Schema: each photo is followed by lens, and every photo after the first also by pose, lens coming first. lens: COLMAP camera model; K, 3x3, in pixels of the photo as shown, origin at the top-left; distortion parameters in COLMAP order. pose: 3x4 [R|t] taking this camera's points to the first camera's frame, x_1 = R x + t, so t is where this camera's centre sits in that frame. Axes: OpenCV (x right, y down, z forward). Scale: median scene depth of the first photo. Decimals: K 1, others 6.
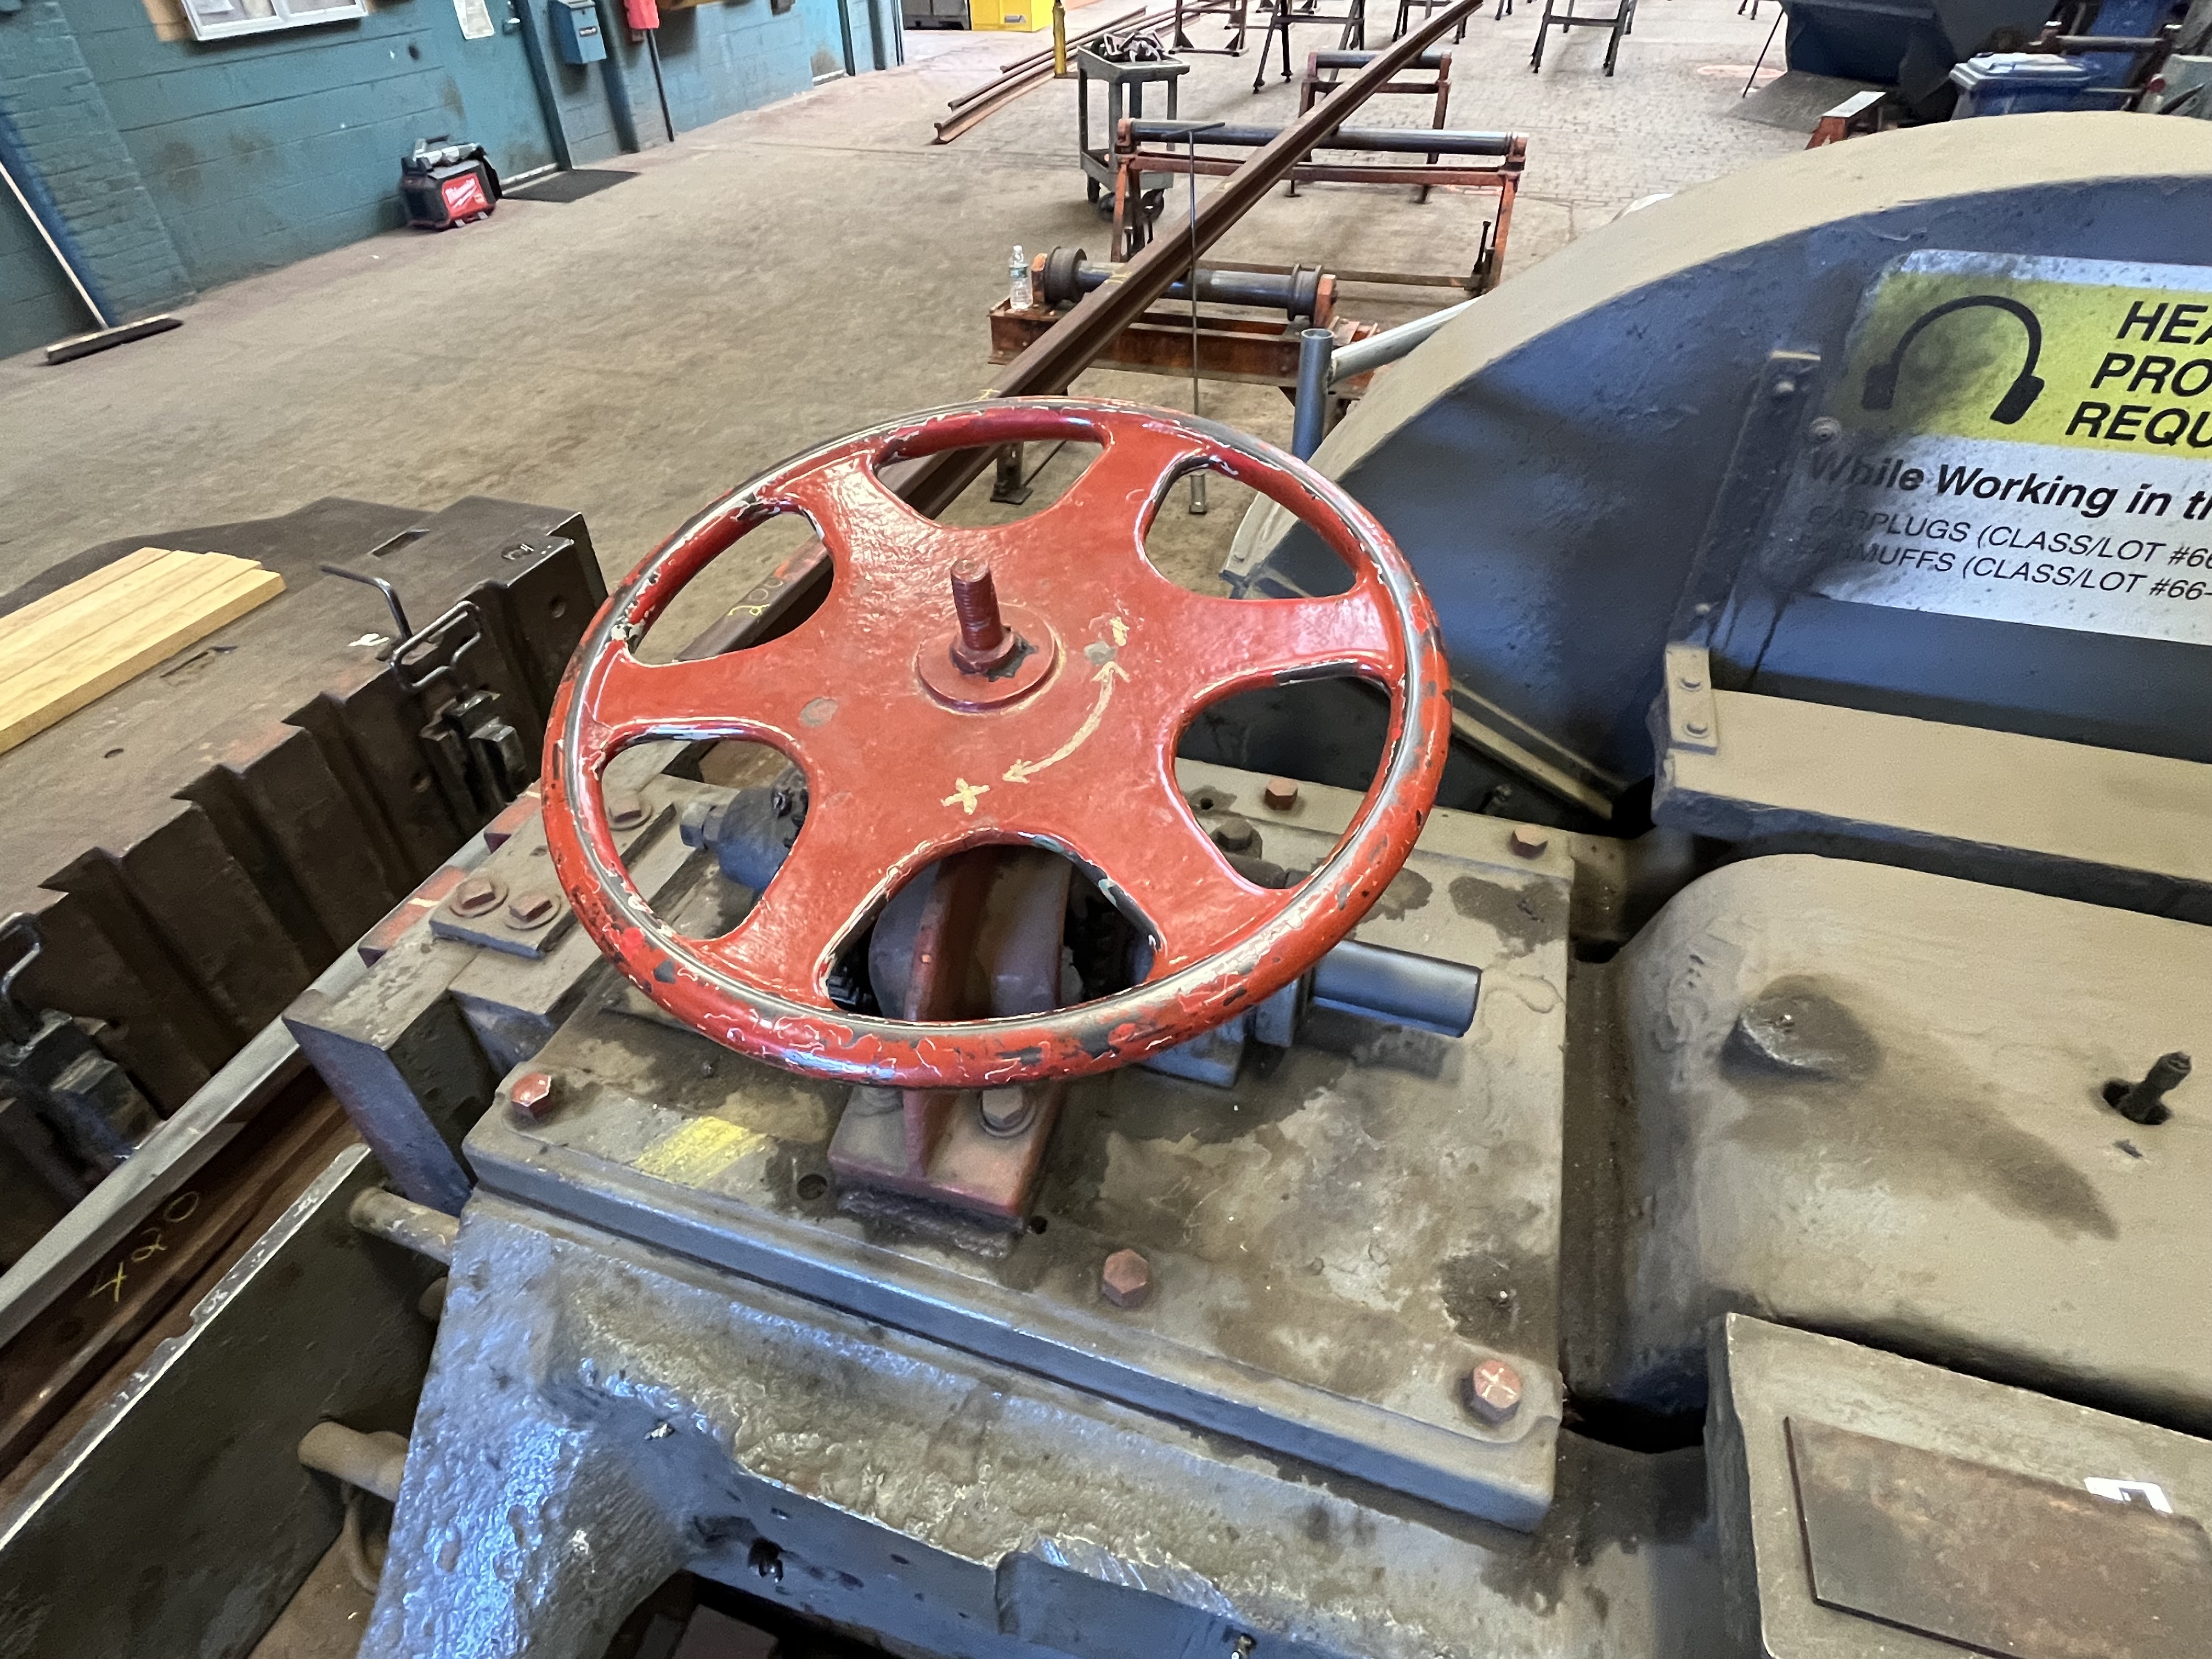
lens RADIAL K [[1166.1, 0, 1107.8], [0, 1166.1, 807.1], [0, 0, 1]] dist [-0.003128, 0.000199]
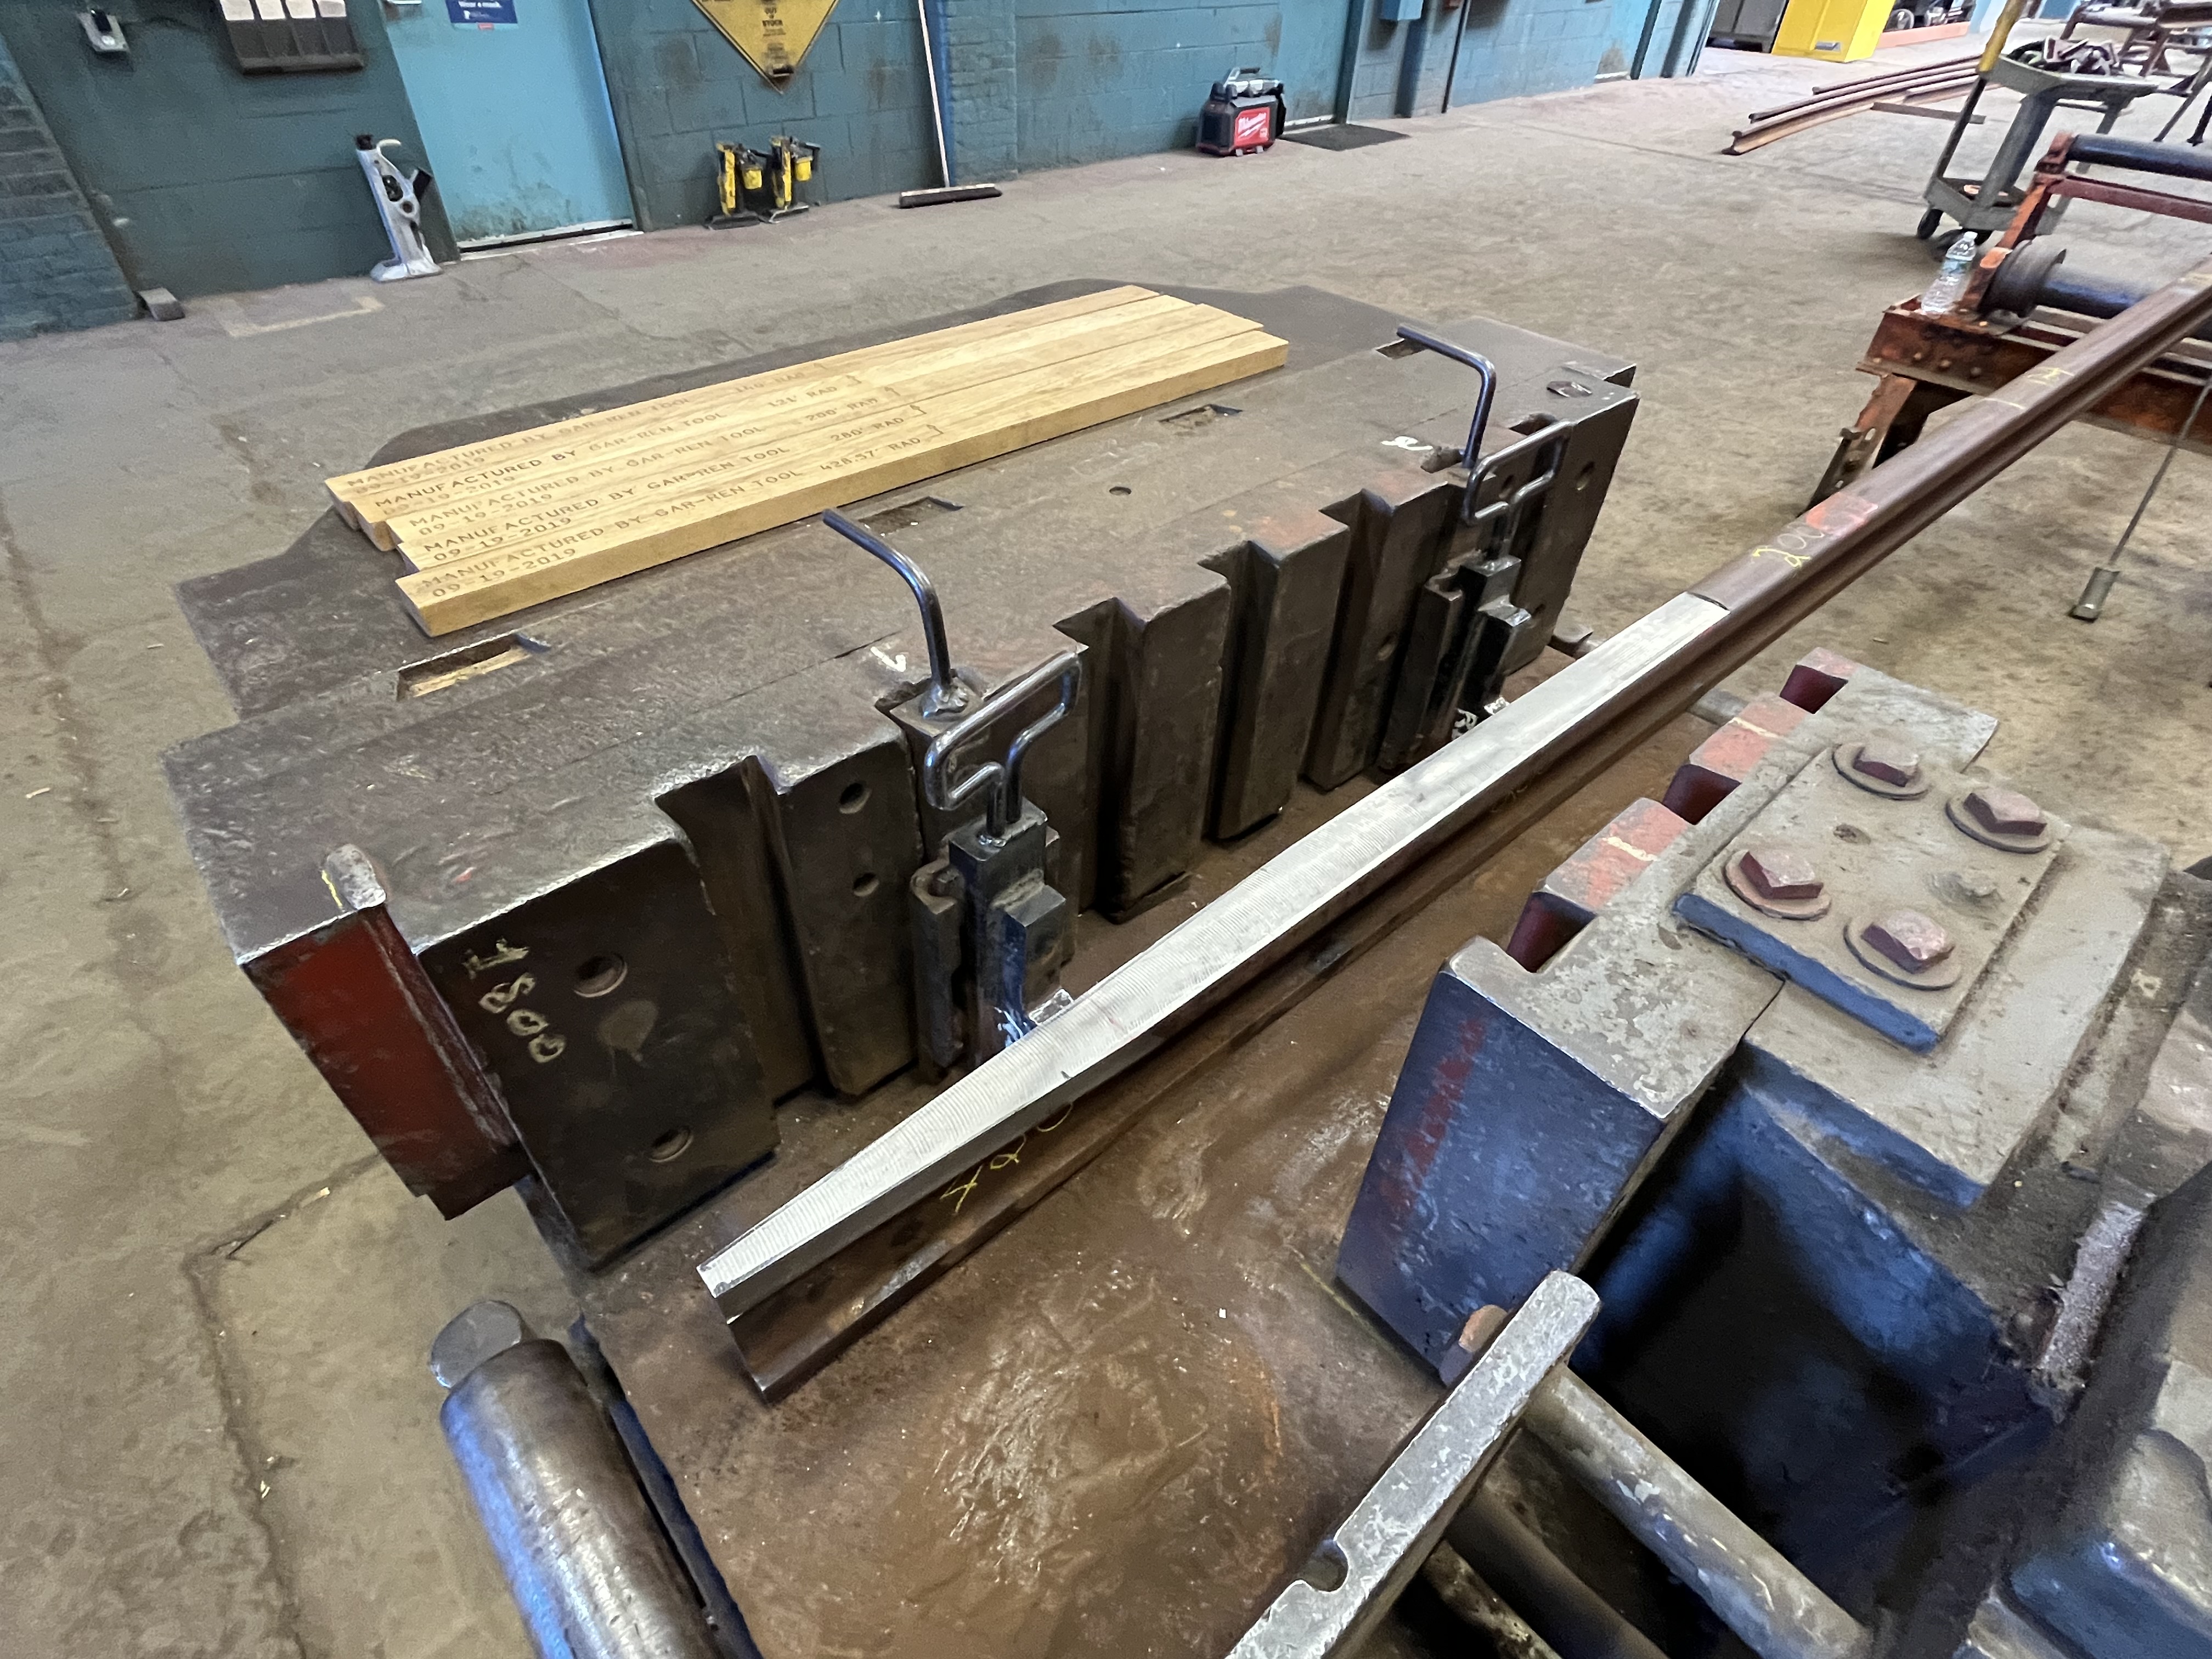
lens RADIAL K [[1078.4, 0, 1095.6], [0, 1078.4, 818.5], [0, 0, 1]] dist [-0.010466, 0.001640]
pose [[0.868736, 0.354453, -0.345921, -0.195076], [-0.347241, 0.933924, 0.084907, 0.035021], [0.353160, 0.046356, 0.934414, 0.123999]]
